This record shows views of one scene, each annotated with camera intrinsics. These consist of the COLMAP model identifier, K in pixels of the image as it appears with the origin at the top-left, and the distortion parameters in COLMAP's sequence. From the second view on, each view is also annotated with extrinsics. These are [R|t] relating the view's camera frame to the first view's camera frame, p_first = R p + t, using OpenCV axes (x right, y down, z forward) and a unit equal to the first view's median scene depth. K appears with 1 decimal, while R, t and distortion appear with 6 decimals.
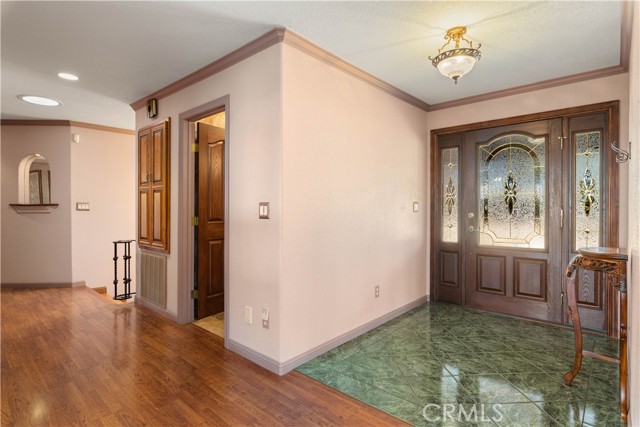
lens RADIAL K [[339.1, 0, 320.2], [0, 339.1, 210.6], [0, 0, 1]] dist [-0.003993, -0.001045]
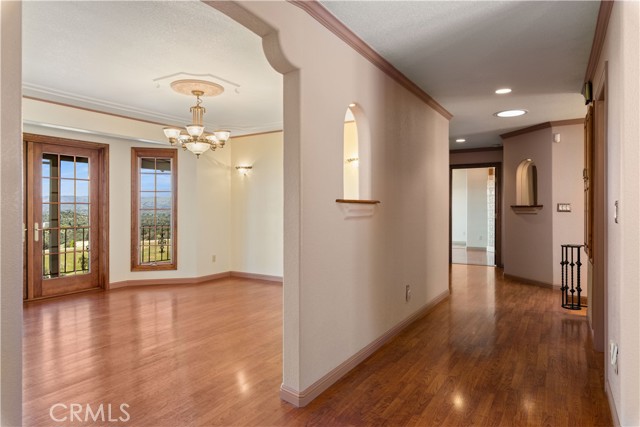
lens RADIAL K [[403.5, 0, 320.1], [0, 403.5, 208.9], [0, 0, 1]] dist [0.005241, 0.000842]
pose [[0.186496, -0.001518, -0.982455, 0.308478], [-0.007662, 0.999966, -0.003000, 0.000596], [0.982426, 0.008087, 0.186478, 0.110099]]
